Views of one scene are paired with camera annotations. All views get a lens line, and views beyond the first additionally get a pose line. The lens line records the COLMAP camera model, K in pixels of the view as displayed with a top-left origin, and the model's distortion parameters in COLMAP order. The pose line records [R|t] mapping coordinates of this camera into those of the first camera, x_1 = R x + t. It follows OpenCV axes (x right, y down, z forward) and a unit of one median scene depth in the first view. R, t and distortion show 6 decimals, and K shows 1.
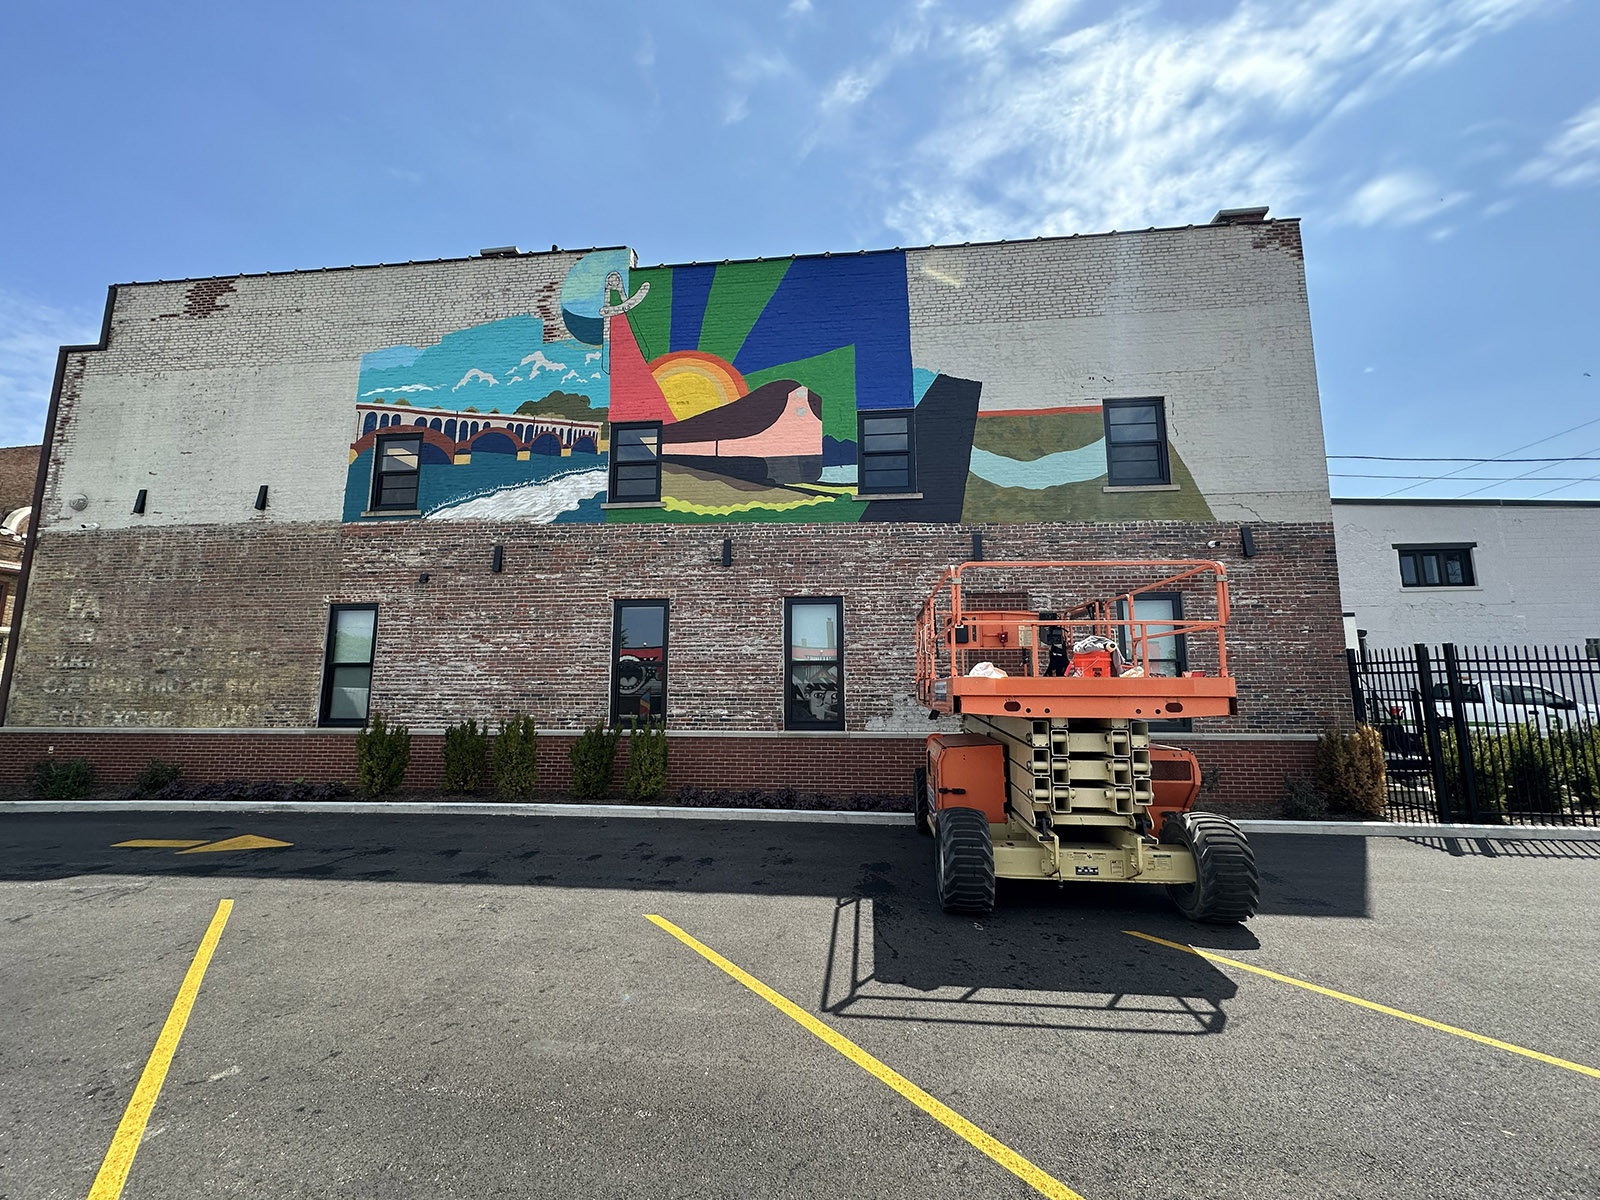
lens RADIAL K [[652.0, 0, 801.3], [0, 652.0, 598.3], [0, 0, 1]] dist [-0.008712, 0.005209]
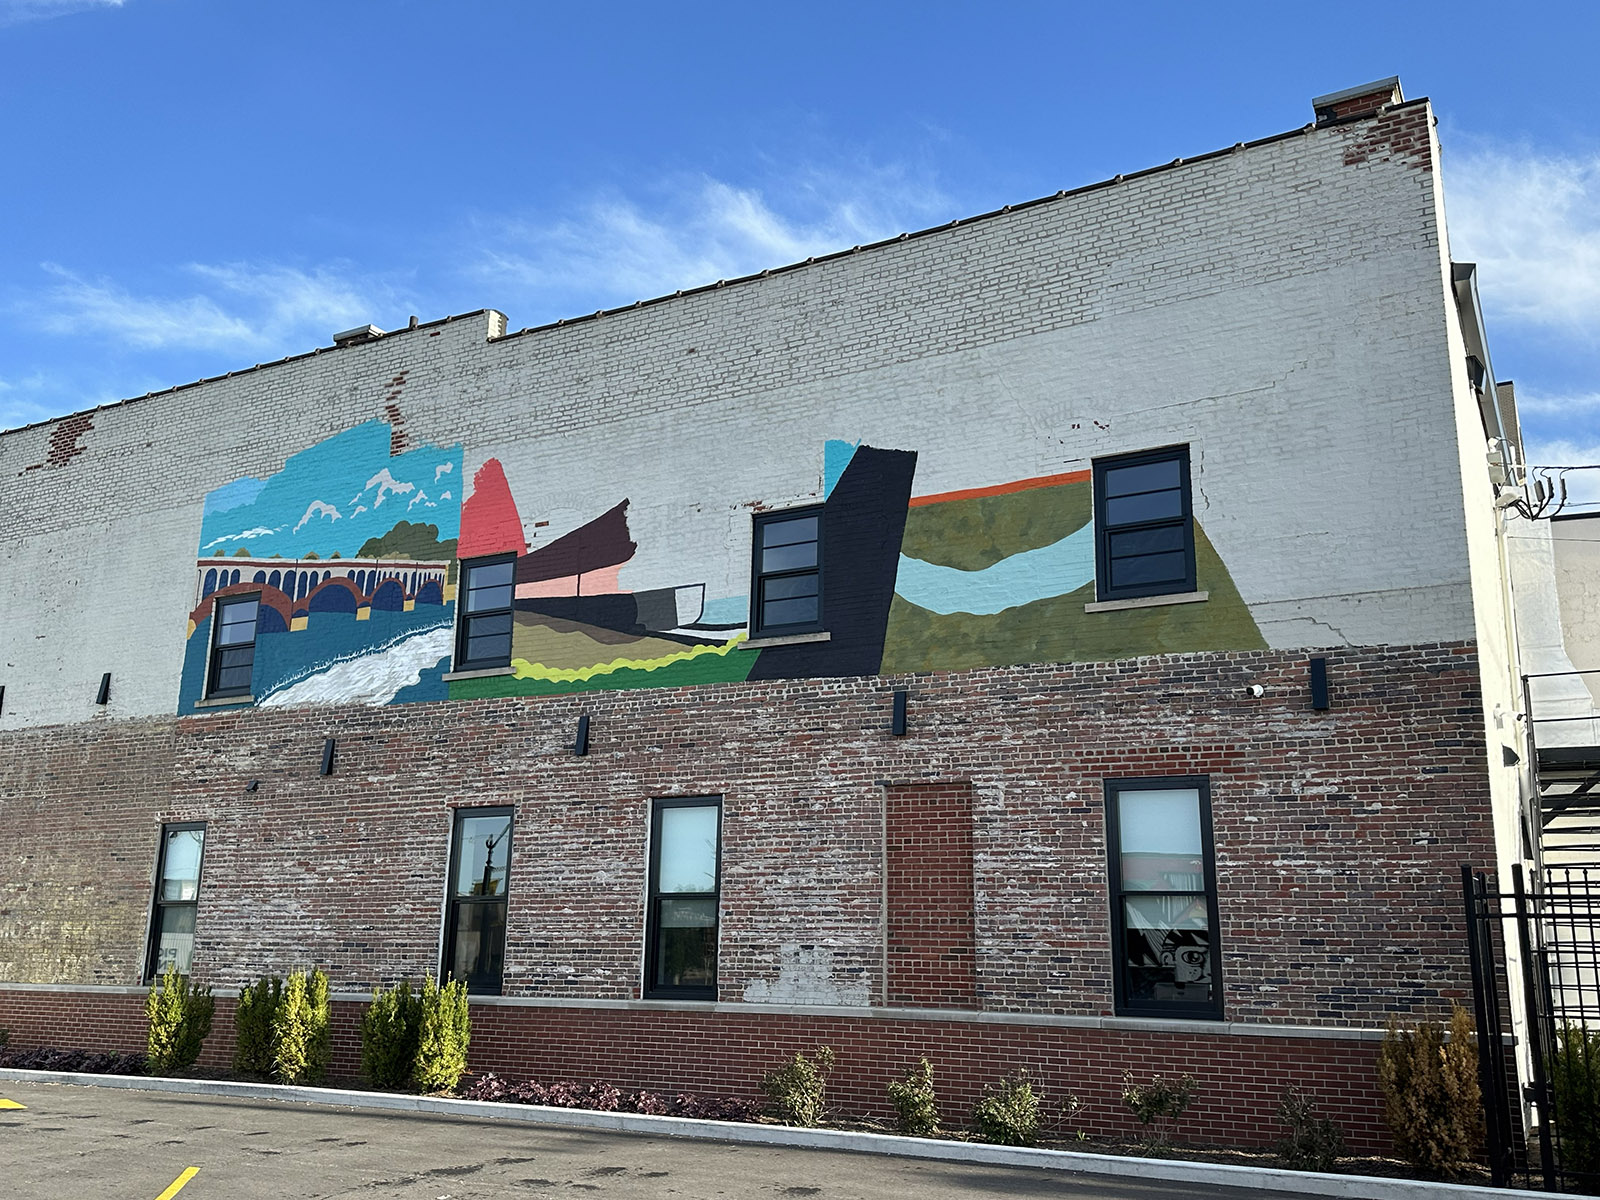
lens RADIAL K [[1389.7, 0, 822.0], [0, 1389.7, 611.8], [0, 0, 1]] dist [0.161189, -0.284713]
pose [[0.923751, -0.077944, -0.374978, 0.665854], [0.042875, 0.993964, -0.100986, -0.038057], [0.380585, 0.077208, 0.921517, -0.281308]]
